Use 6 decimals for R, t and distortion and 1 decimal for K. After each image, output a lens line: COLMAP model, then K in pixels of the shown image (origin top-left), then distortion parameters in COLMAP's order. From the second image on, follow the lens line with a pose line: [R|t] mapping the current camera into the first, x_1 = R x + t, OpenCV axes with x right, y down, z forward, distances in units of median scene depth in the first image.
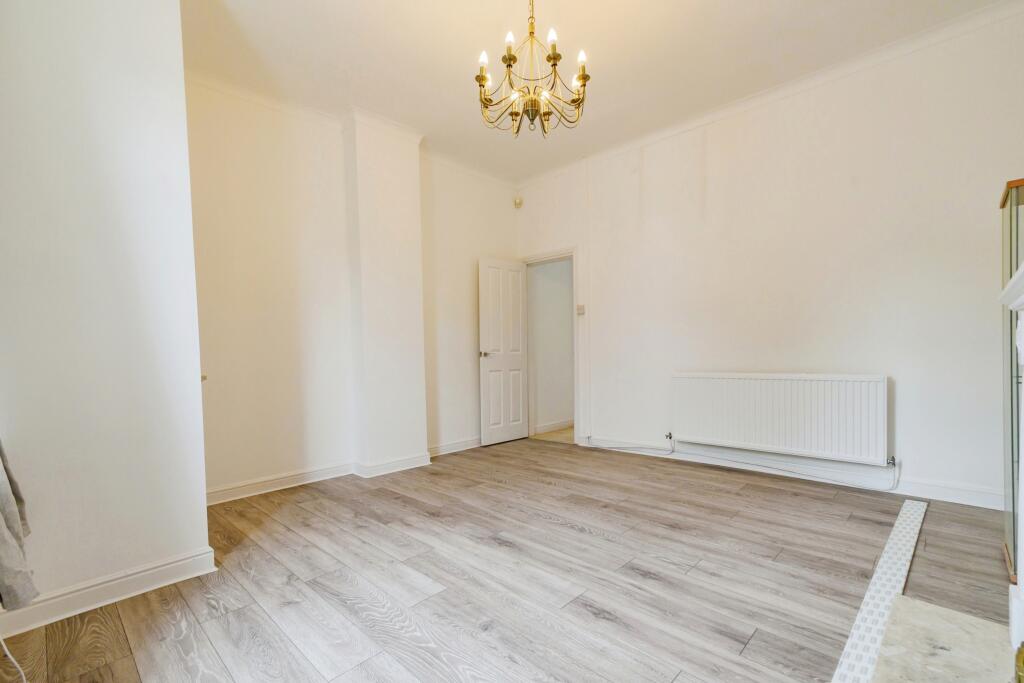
lens RADIAL K [[463.1, 0, 509.2], [0, 463.1, 347.2], [0, 0, 1]] dist [0.000418, 0.000023]
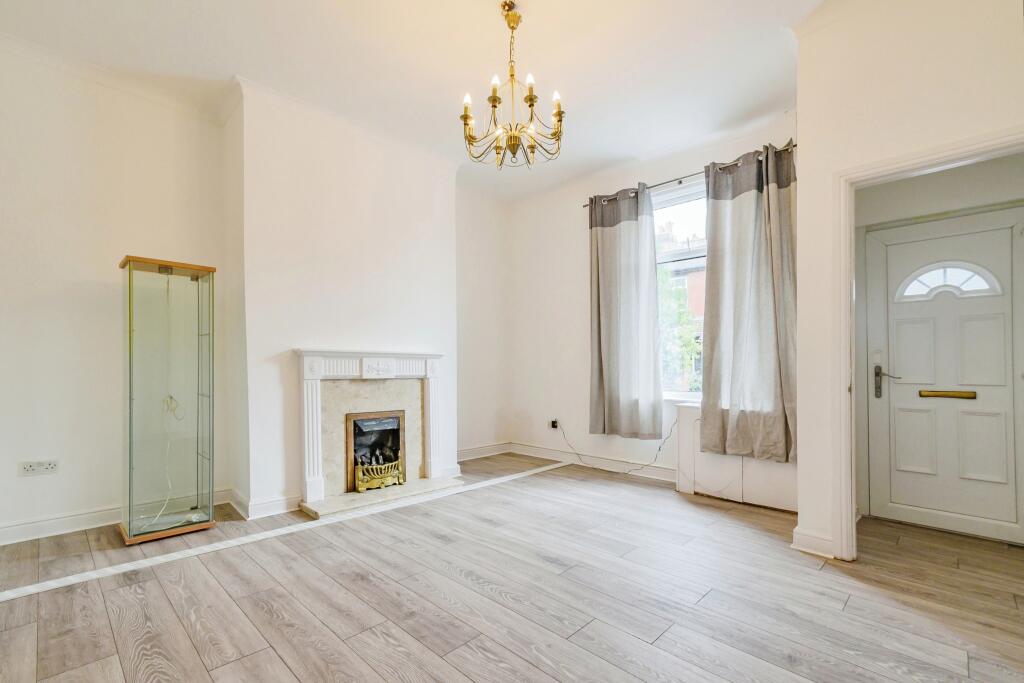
lens RADIAL K [[456.1, 0, 513.5], [0, 456.1, 367.2], [0, 0, 1]] dist [0.000548, 0.000075]
pose [[-0.999701, 0.023944, -0.004983, 0.071417], [0.023967, 0.999702, -0.004665, 0.005532], [0.004870, -0.004783, -0.999977, 1.988323]]
